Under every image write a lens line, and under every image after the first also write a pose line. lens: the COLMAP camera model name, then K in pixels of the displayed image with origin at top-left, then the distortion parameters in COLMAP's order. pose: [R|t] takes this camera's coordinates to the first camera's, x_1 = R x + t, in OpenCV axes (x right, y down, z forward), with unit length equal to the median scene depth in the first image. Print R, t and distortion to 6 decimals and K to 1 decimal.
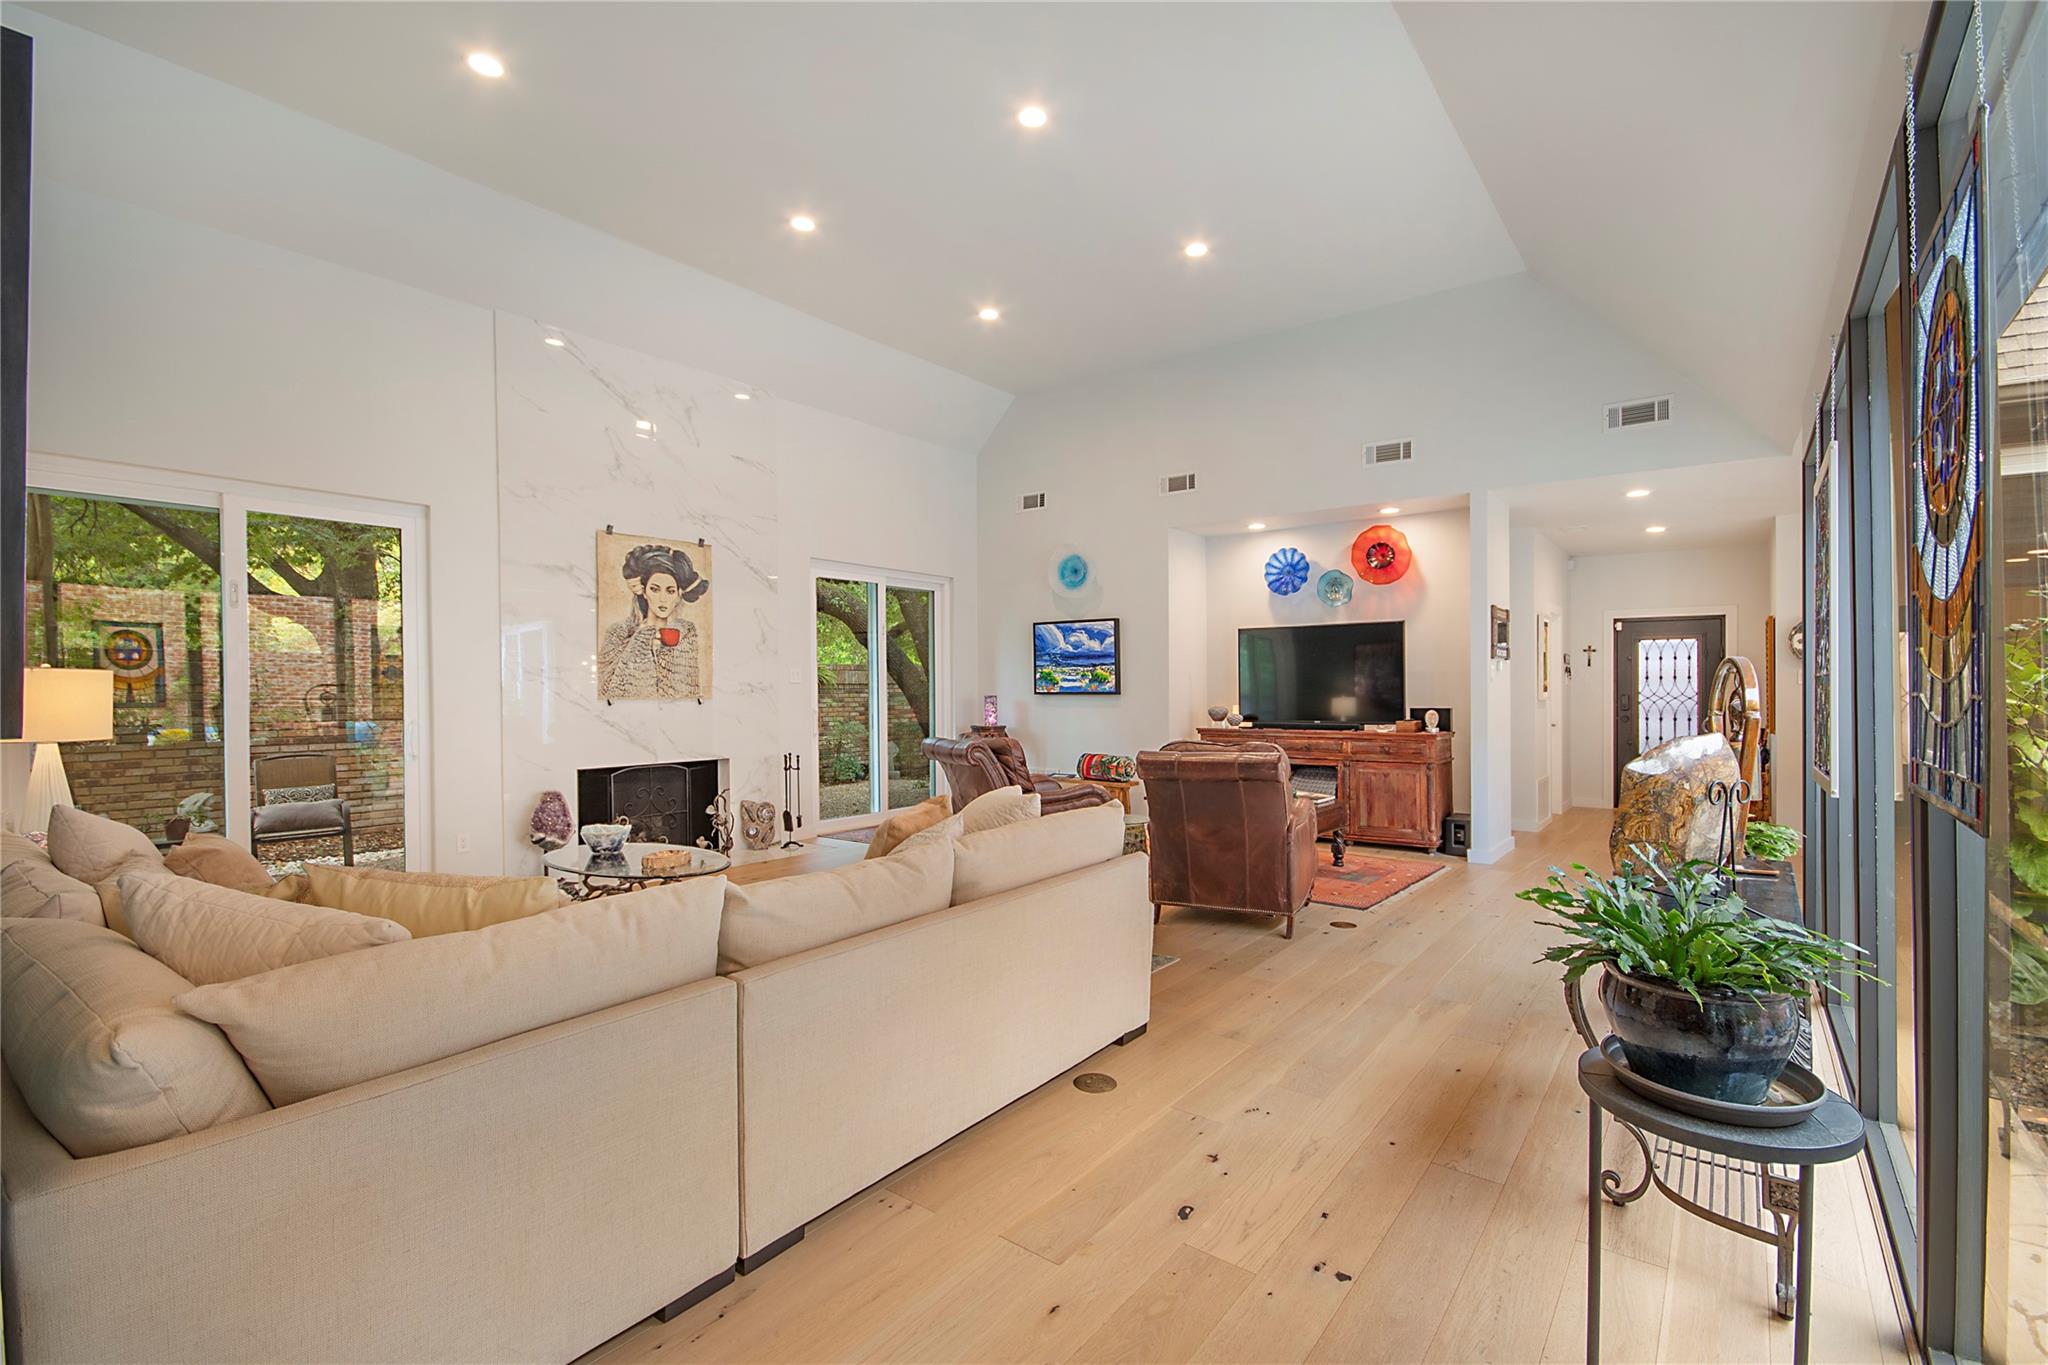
lens RADIAL K [[921.6, 0, 1019.5], [0, 921.6, 681.9], [0, 0, 1]] dist [0.003844, -0.008318]
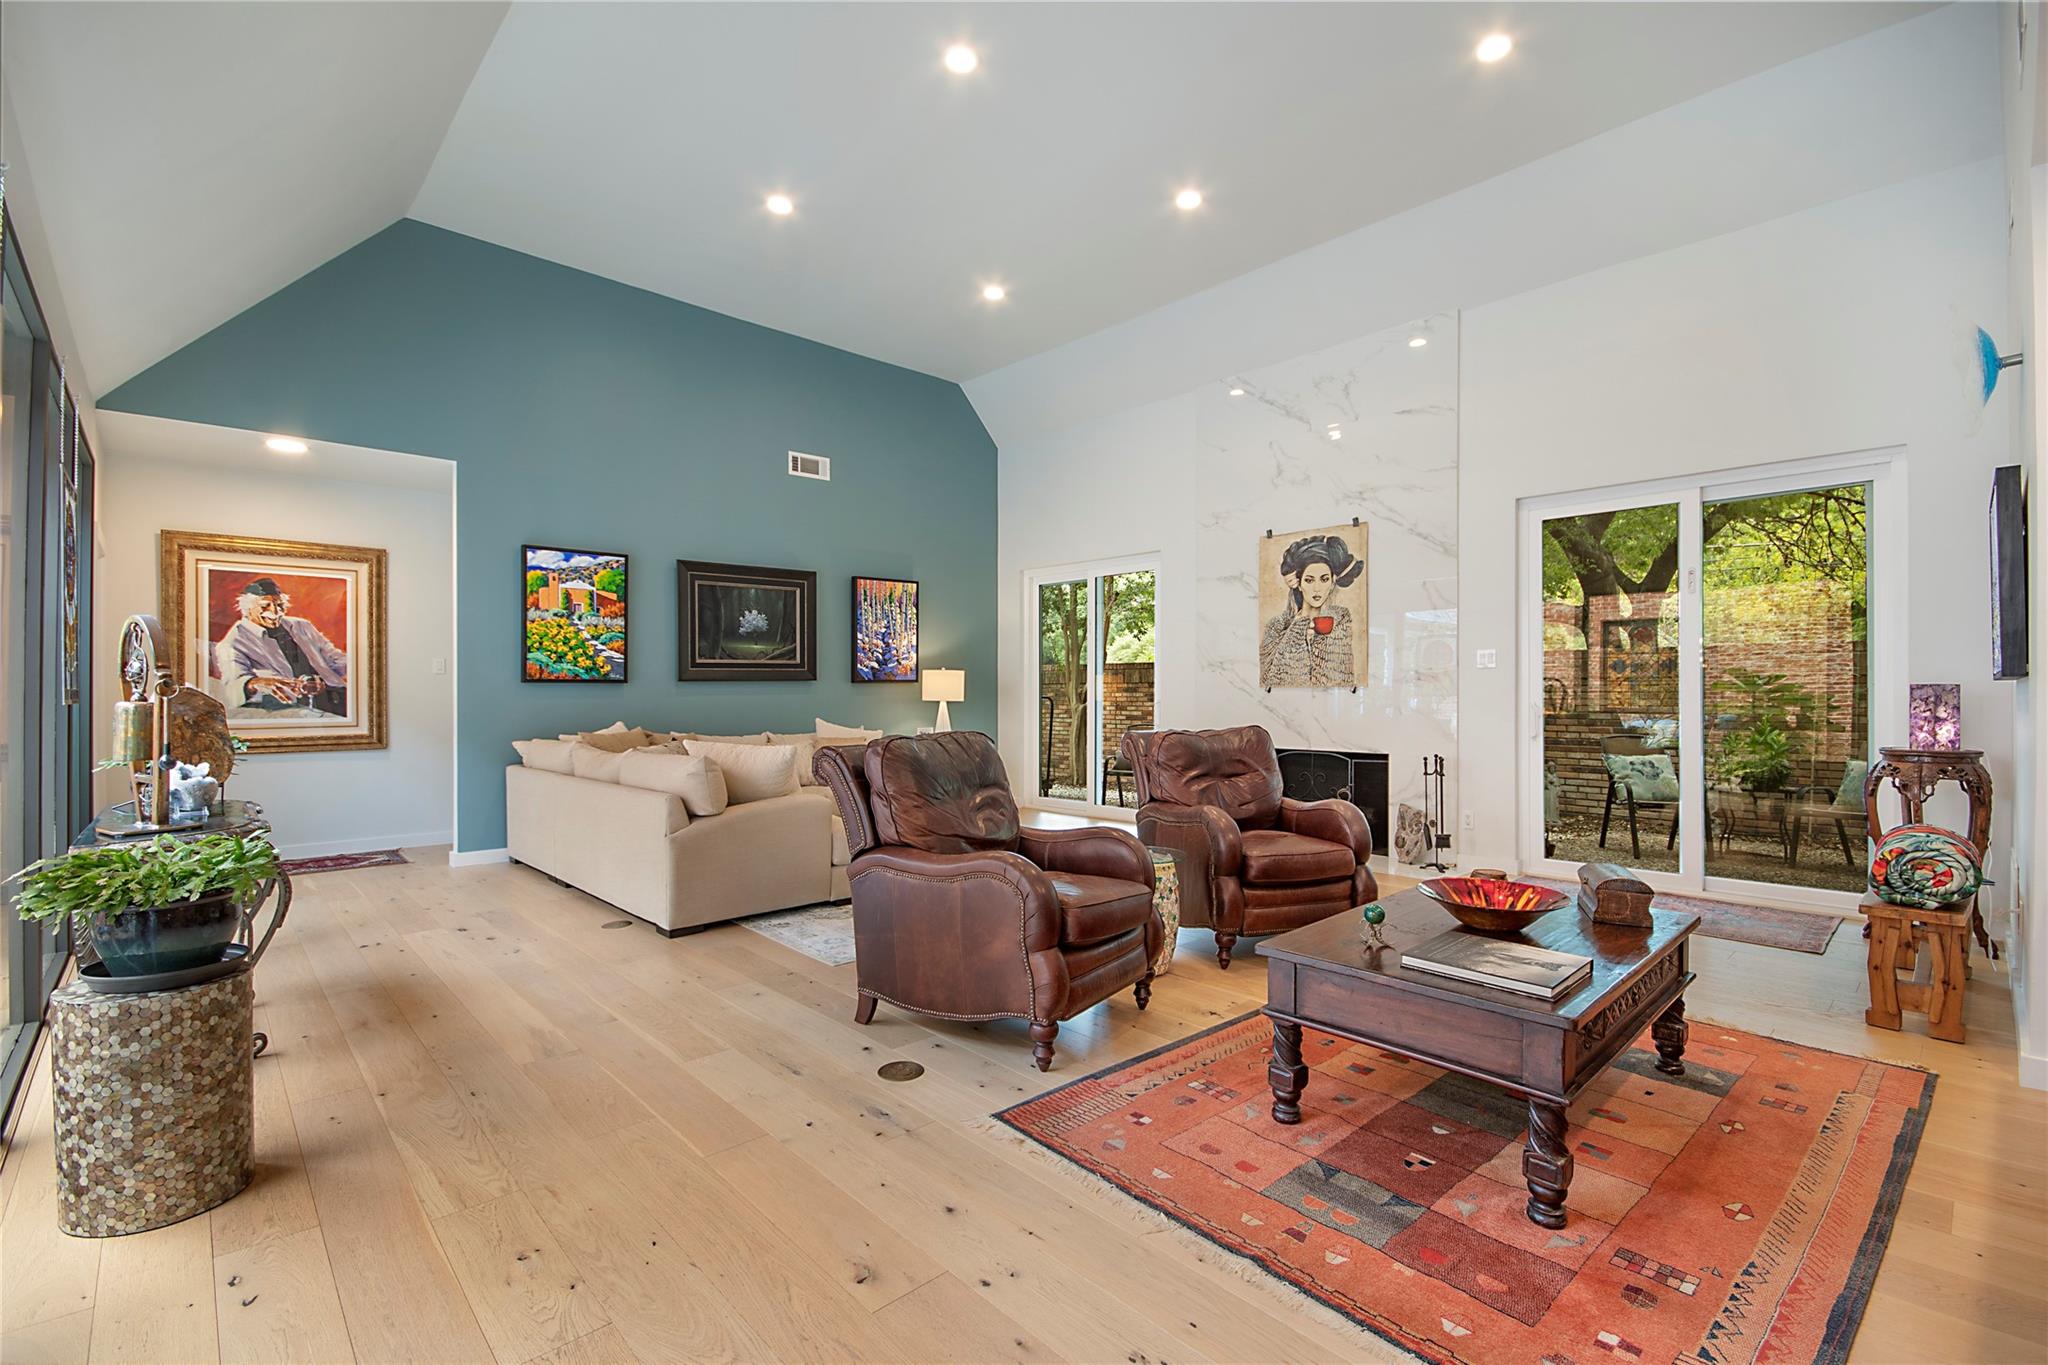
lens RADIAL K [[921.6, 0, 1056.3], [0, 921.6, 700.2], [0, 0, 1]] dist [0.003844, -0.008318]
pose [[-0.151925, 0.007459, -0.988364, 0.663433], [0.003366, 0.999970, 0.007029, 0.024849], [0.988386, -0.002259, -0.151945, 0.878054]]
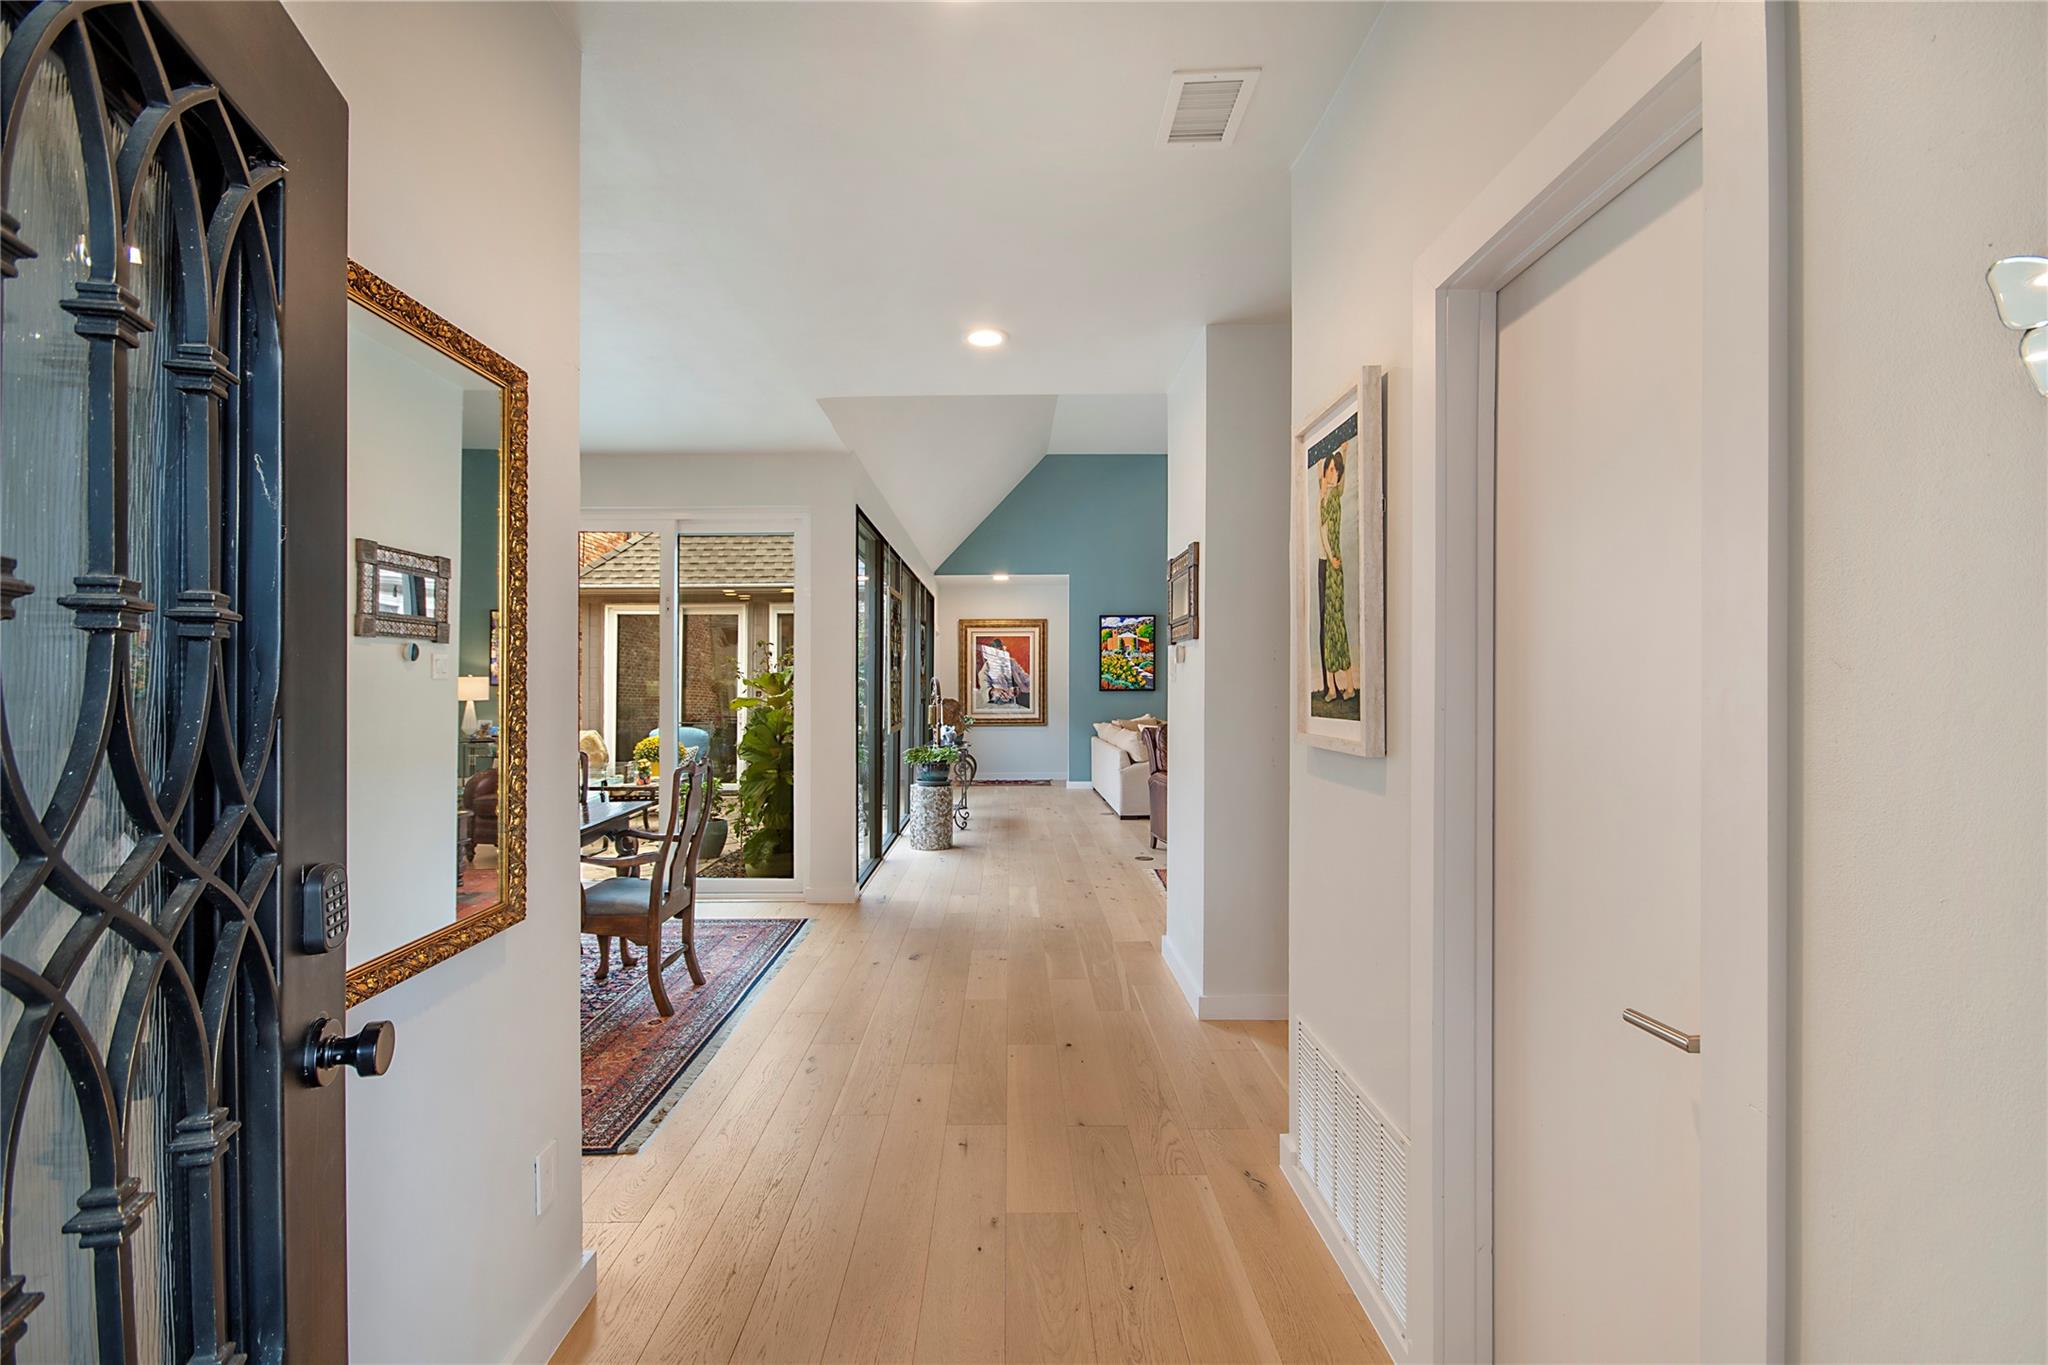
lens RADIAL K [[921.6, 0, 1019.0], [0, 921.6, 686.4], [0, 0, 1]] dist [0.003844, -0.008318]
pose [[-0.780701, 0.003066, -0.624897, 1.004309], [0.004869, 0.999987, -0.001176, 0.003838], [0.624885, -0.003961, -0.780707, 1.443660]]
